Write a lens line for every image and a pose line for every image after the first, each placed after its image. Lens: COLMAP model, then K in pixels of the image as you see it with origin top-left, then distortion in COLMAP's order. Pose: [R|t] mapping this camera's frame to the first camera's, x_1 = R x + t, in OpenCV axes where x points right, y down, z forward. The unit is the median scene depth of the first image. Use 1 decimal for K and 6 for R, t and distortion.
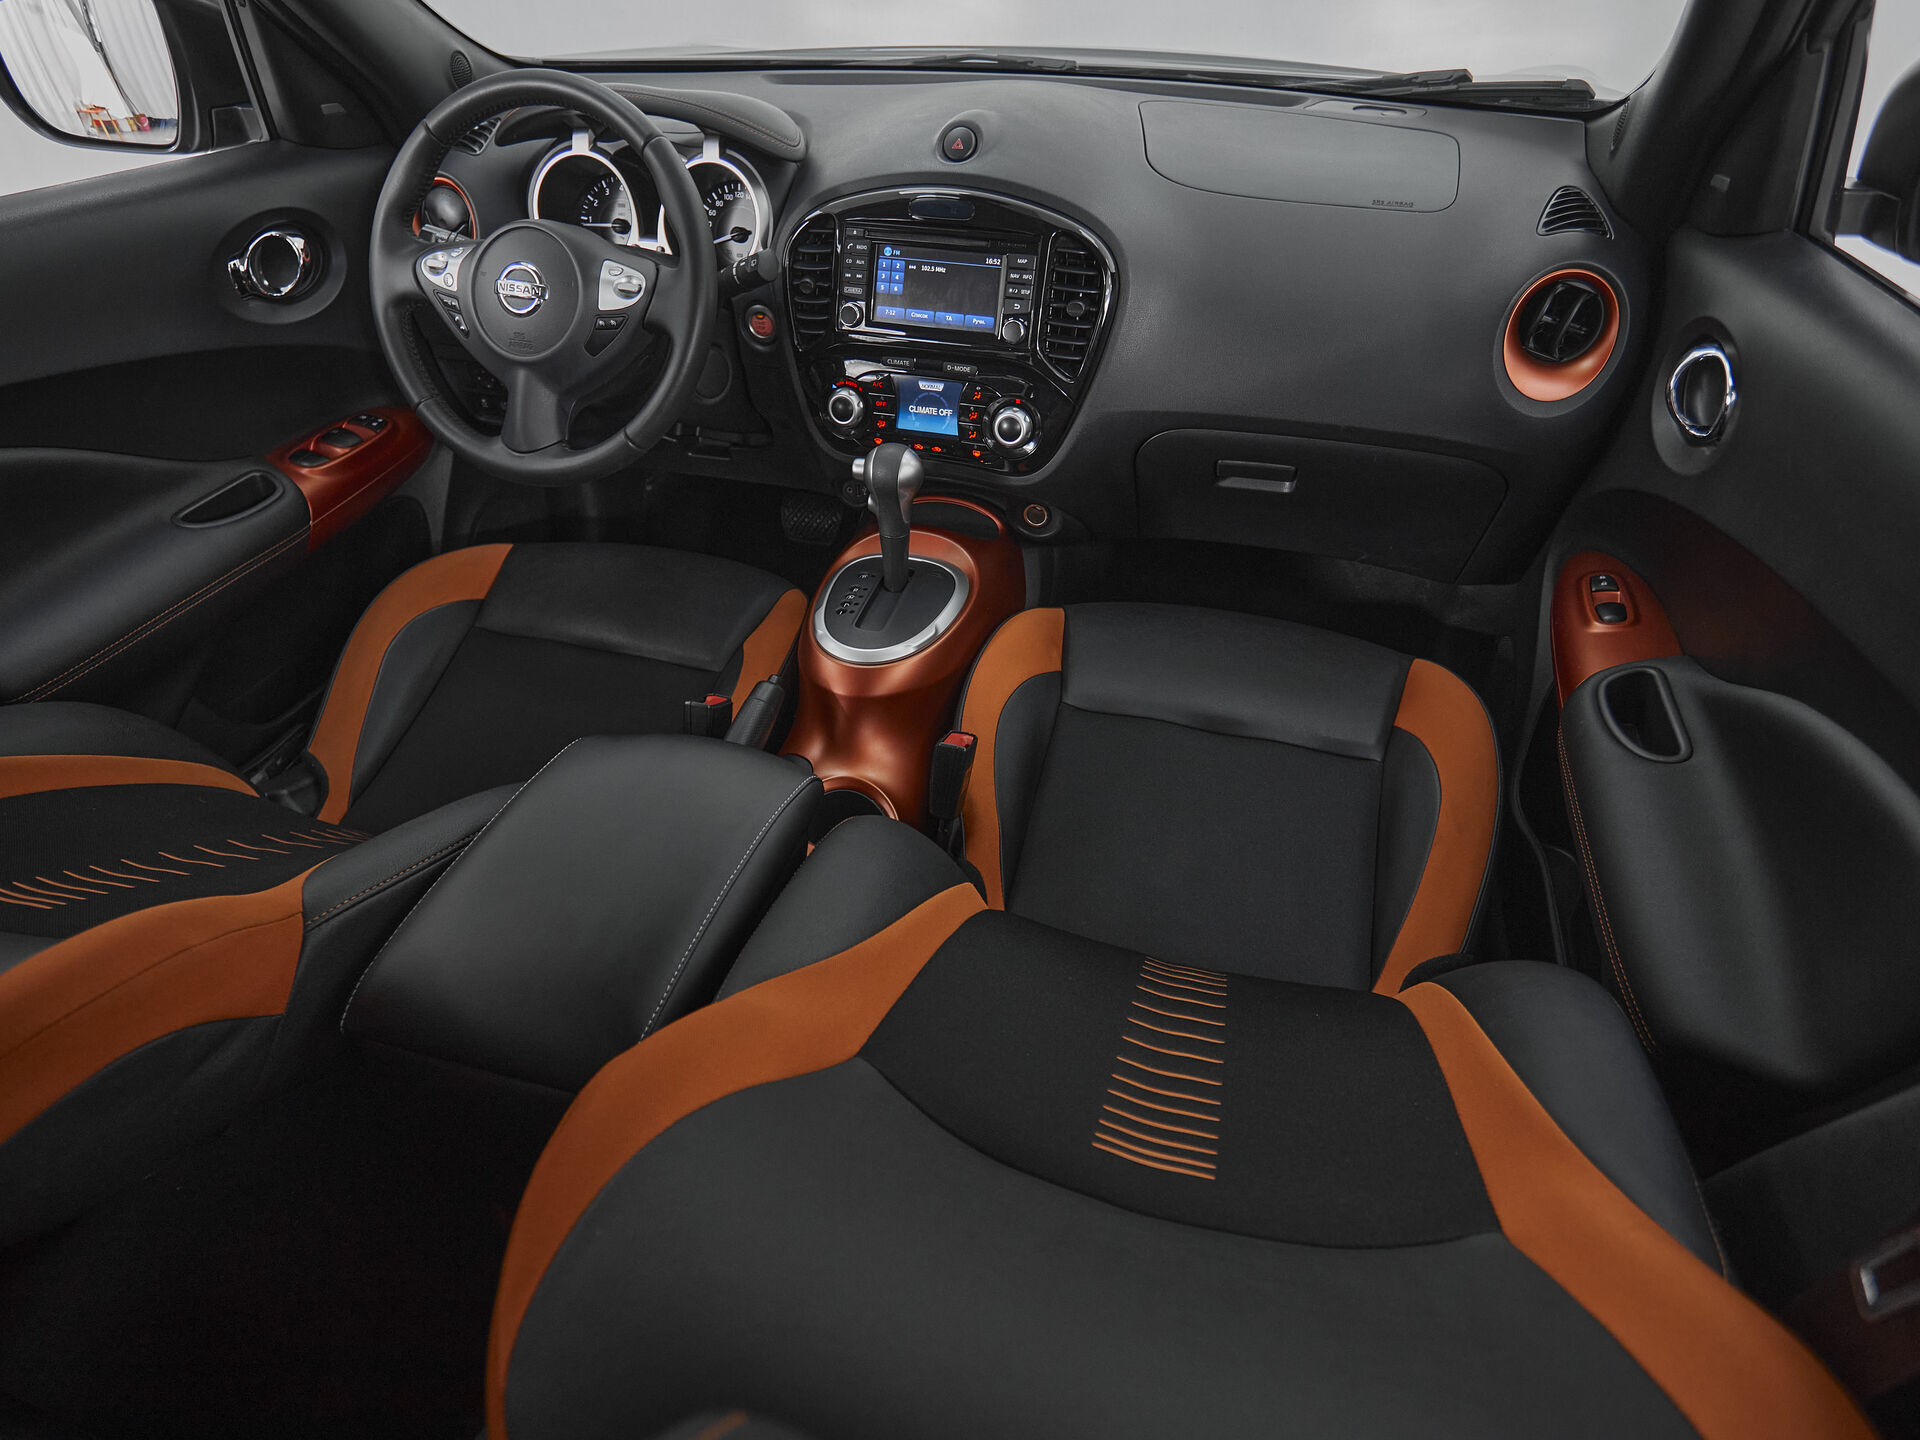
lens RADIAL K [[1050.7, 0, 954.1], [0, 1050.7, 749.4], [0, 0, 1]] dist [-0.001465, -0.005023]
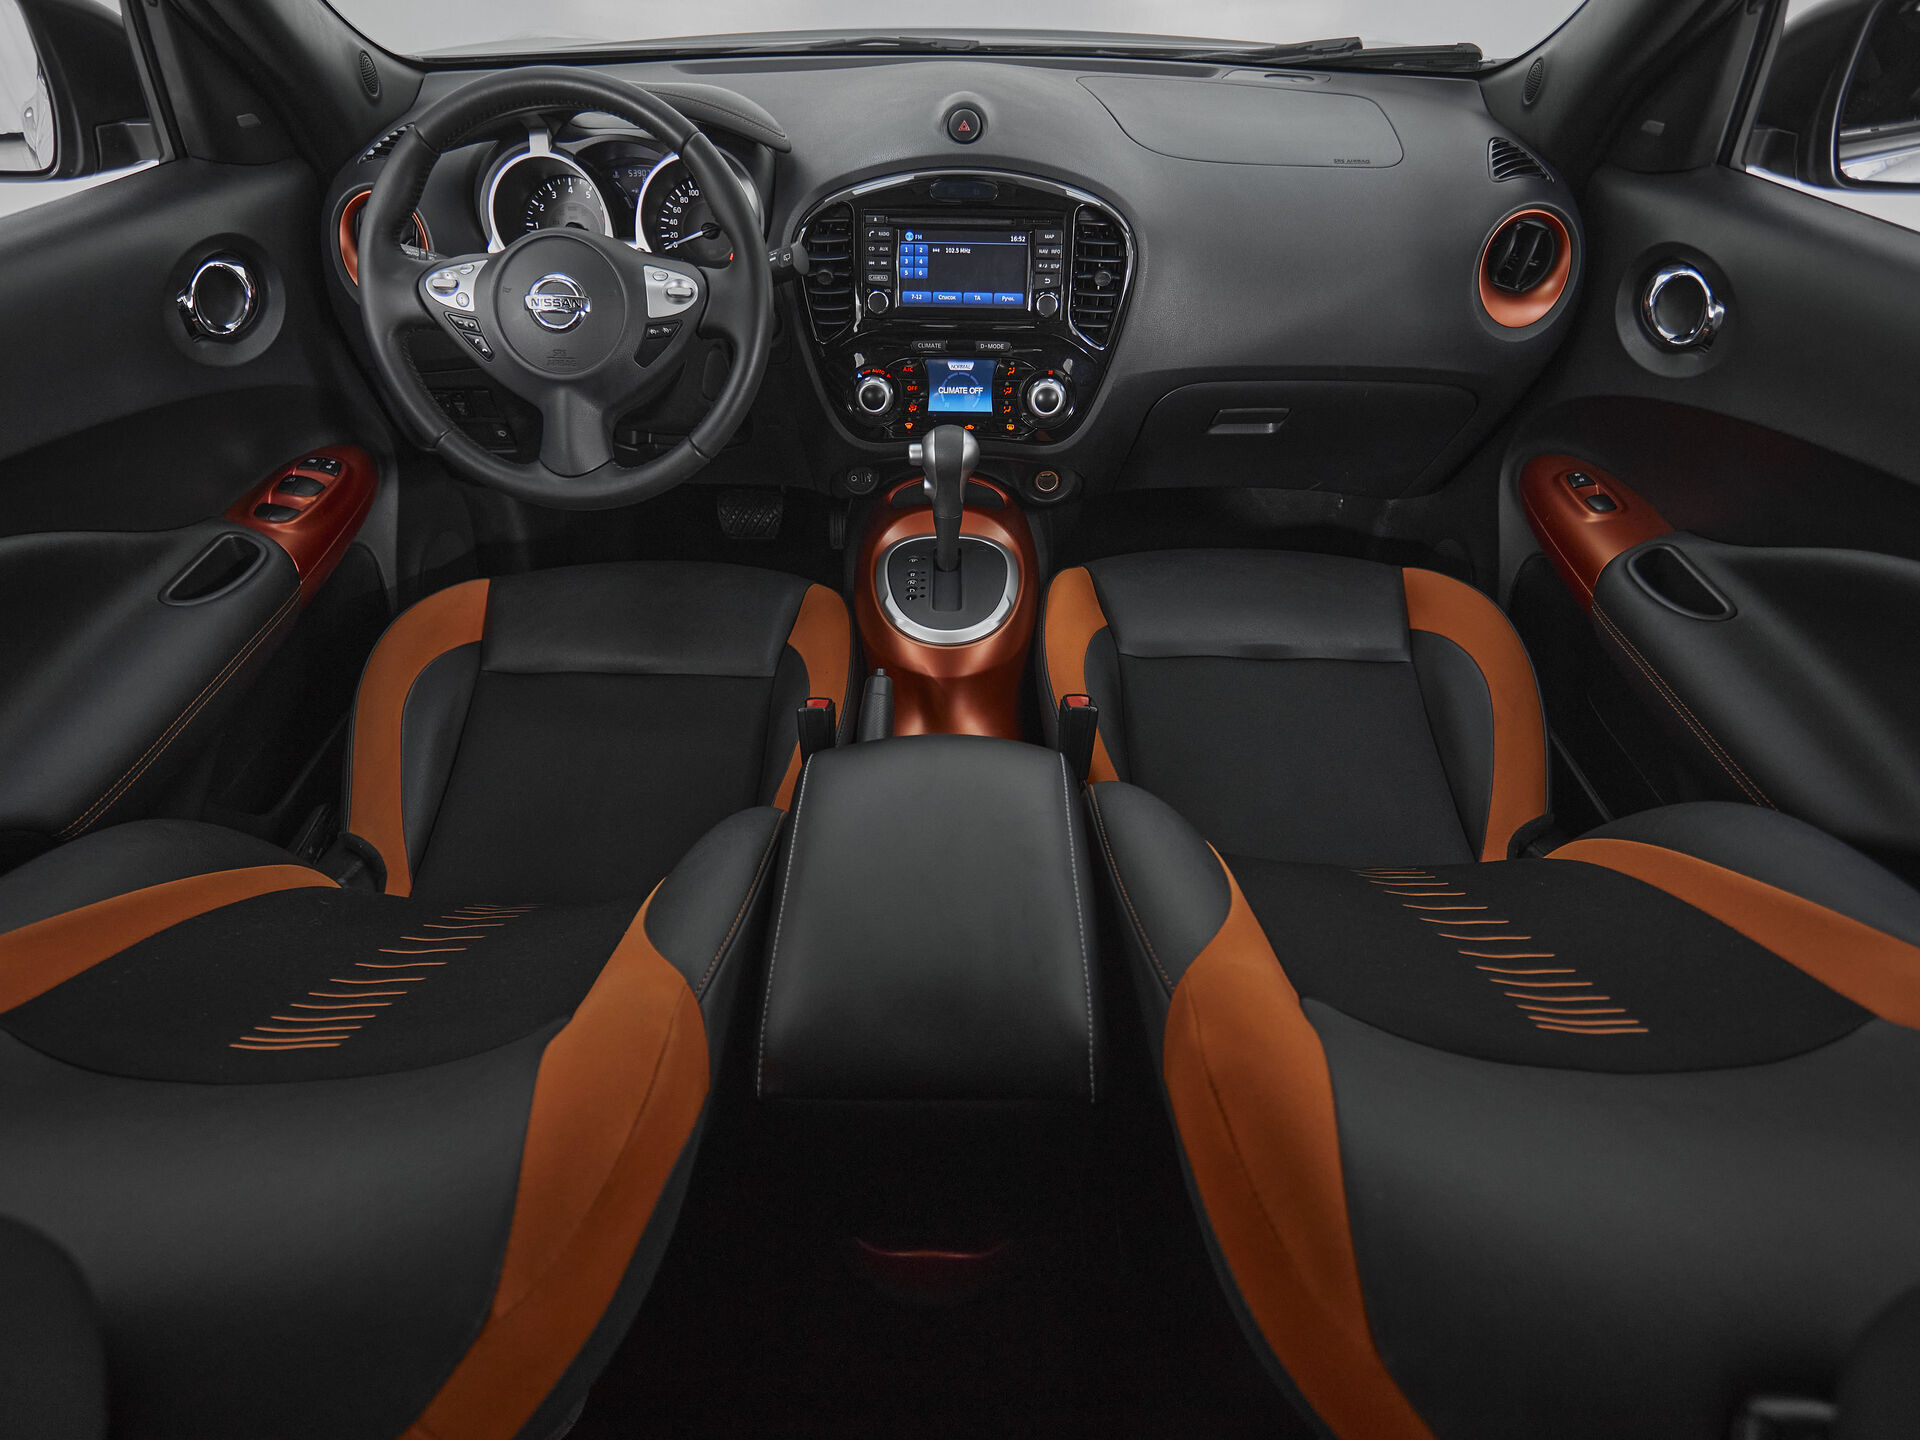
lens RADIAL K [[1050.7, 0, 940.7], [0, 1050.7, 731.8], [0, 0, 1]] dist [-0.001465, -0.005023]
pose [[0.964723, -0.165361, 0.204852, -0.315330], [0.164355, 0.986155, 0.022038, -0.022920], [-0.205660, 0.012408, 0.978545, 0.014691]]
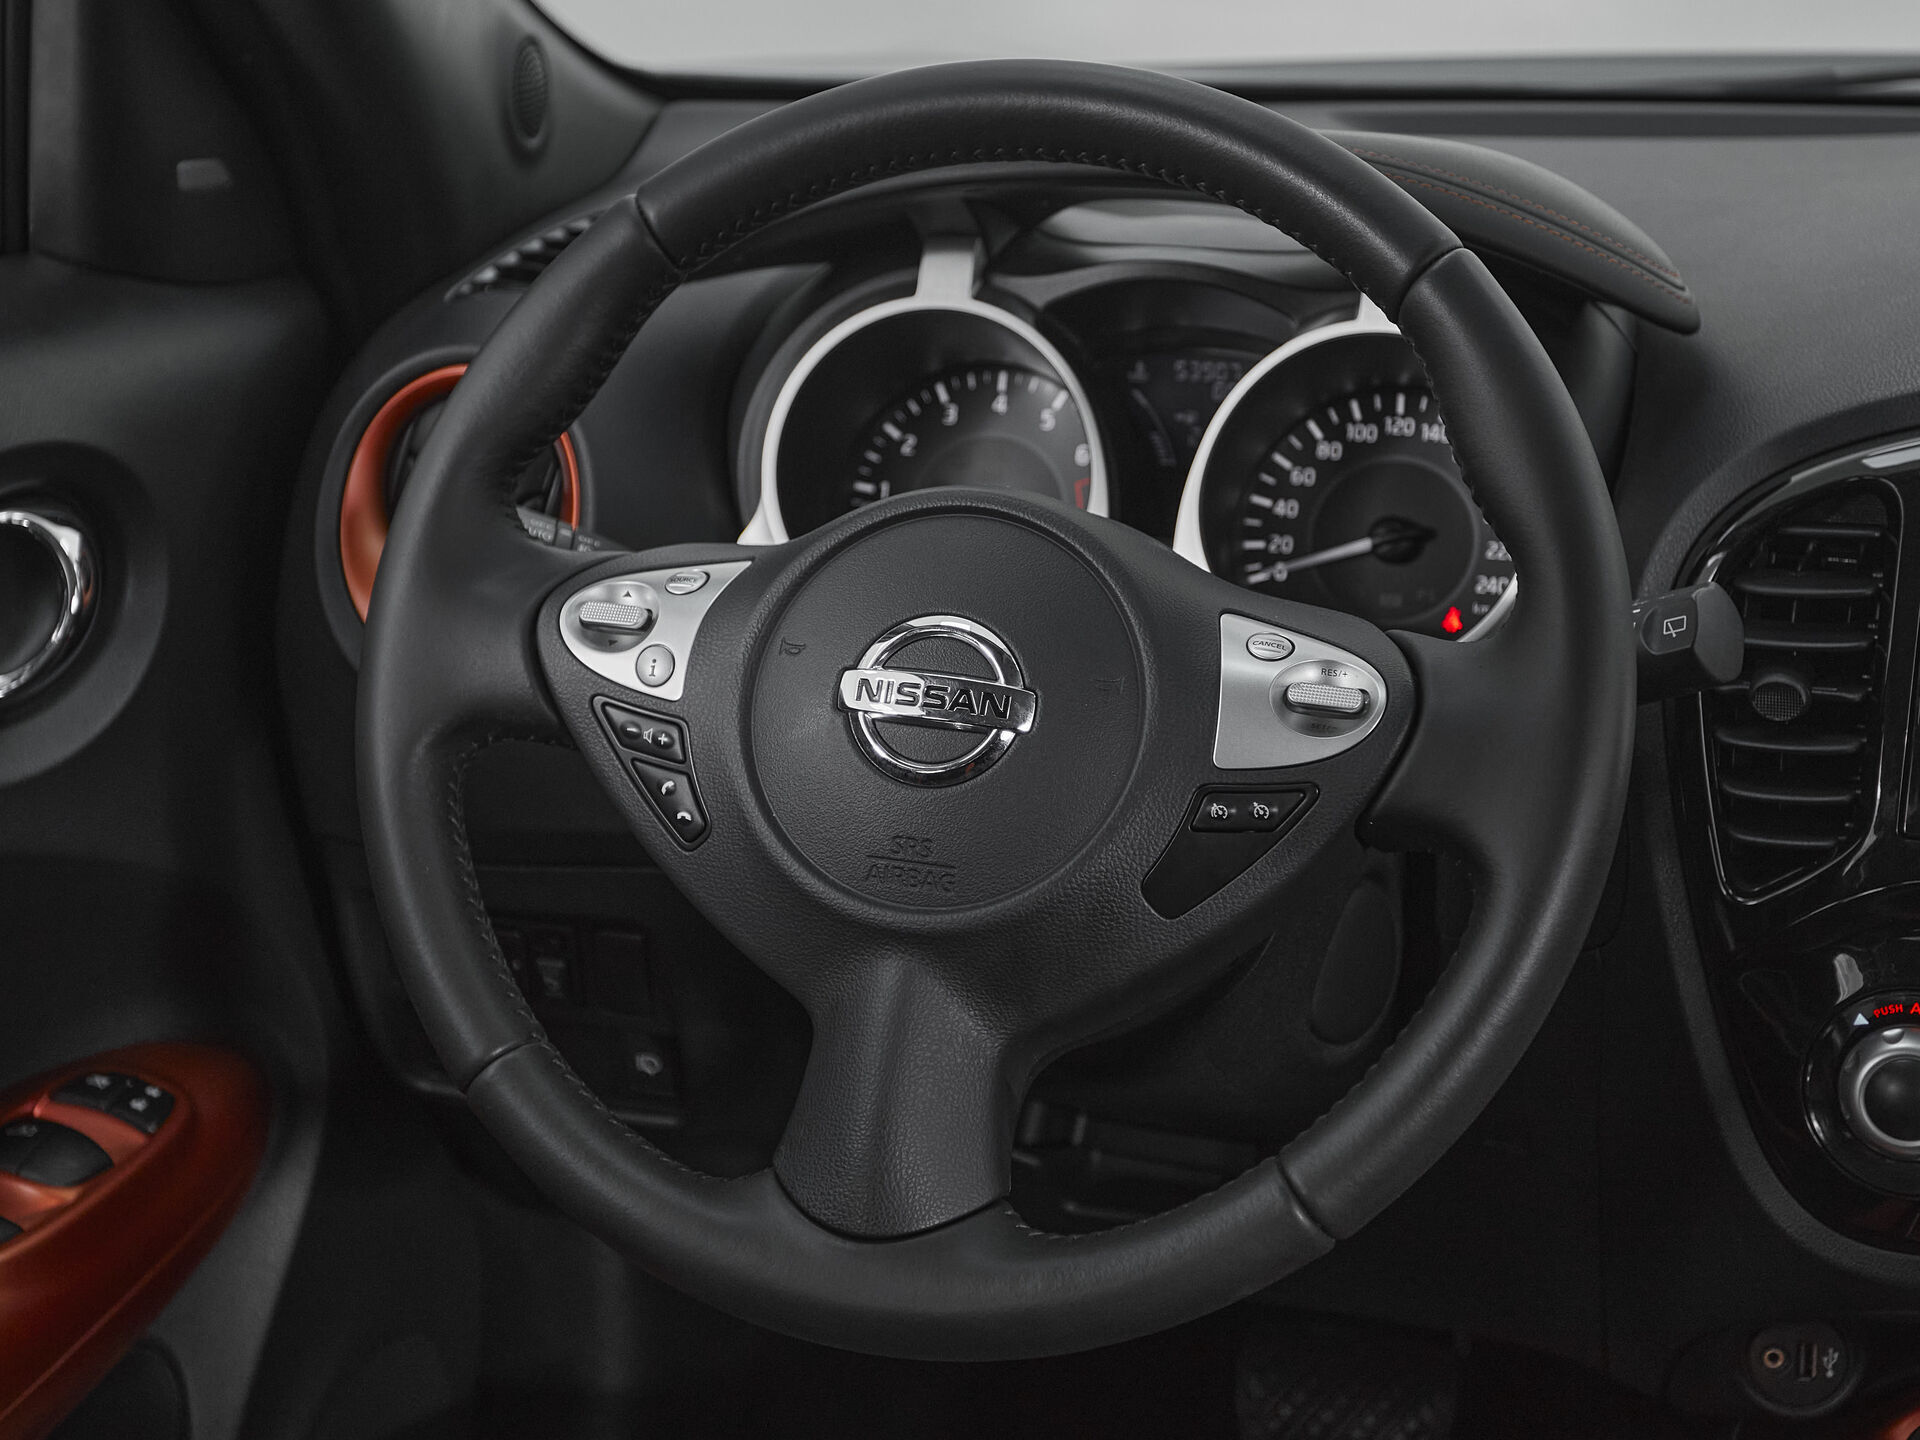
lens RADIAL K [[3195.1, 0, 920.4], [0, 3195.1, 709.0], [0, 0, 1]] dist [0.032702, 0.000000]
pose [[0.999521, 0.012147, -0.028480, -0.365402], [-0.022355, 0.919534, -0.392374, -0.077729], [0.021422, 0.392823, 0.919365, 0.163705]]
